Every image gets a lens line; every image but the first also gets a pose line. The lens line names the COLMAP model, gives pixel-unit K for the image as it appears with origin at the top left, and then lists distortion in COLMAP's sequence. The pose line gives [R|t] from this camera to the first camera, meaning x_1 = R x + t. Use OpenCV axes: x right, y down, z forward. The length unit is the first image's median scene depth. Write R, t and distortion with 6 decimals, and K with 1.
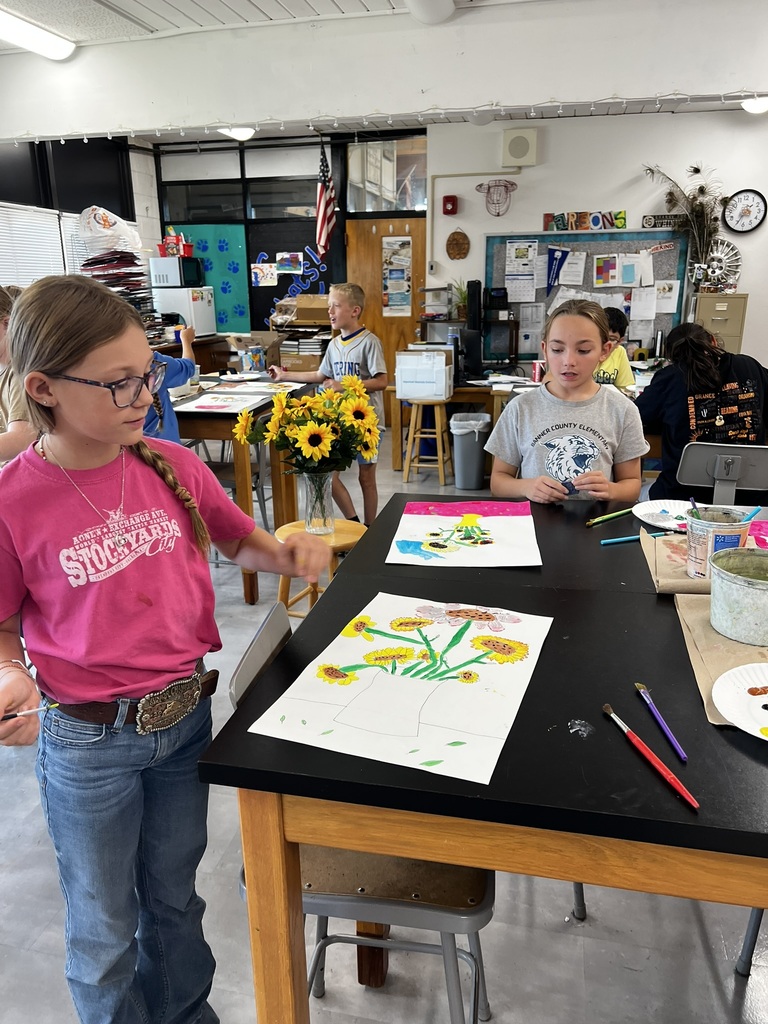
lens RADIAL K [[770.9, 0, 385.4], [0, 770.9, 515.7], [0, 0, 1]] dist [0.009650, -0.033091]
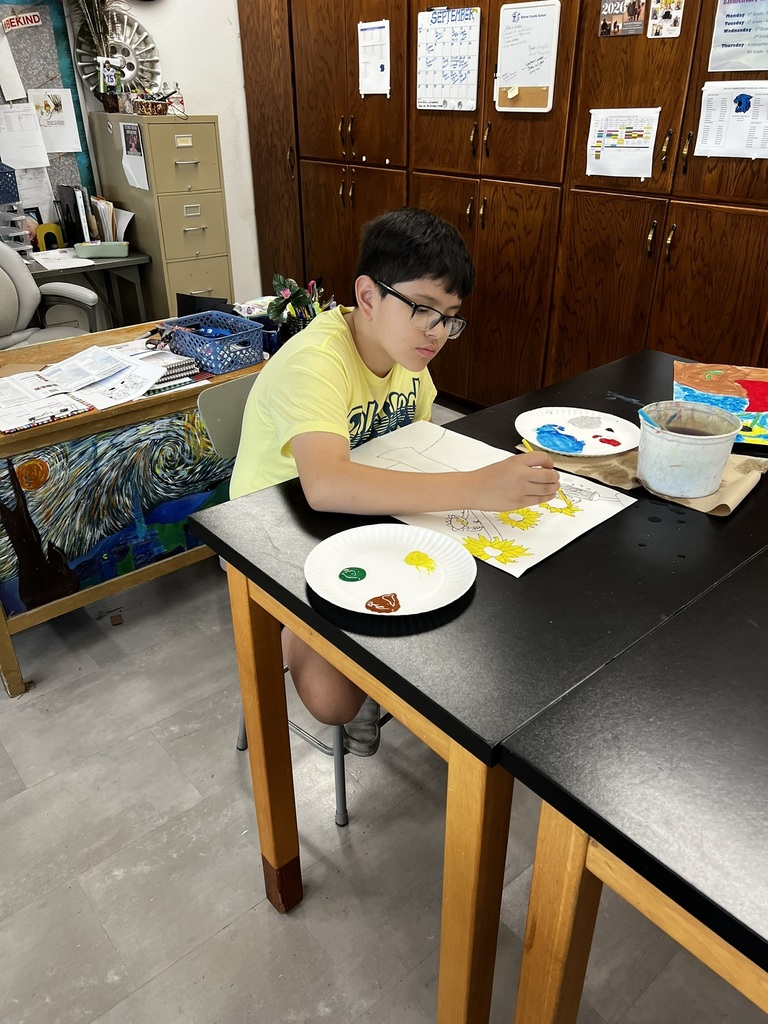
lens RADIAL K [[770.9, 0, 386.4], [0, 770.9, 510.4], [0, 0, 1]] dist [0.009650, -0.033091]
pose [[0.605394, -0.373263, 0.702974, 0.021951], [0.220077, 0.927284, 0.302838, -0.143301], [-0.764895, -0.028628, 0.643519, 0.467913]]
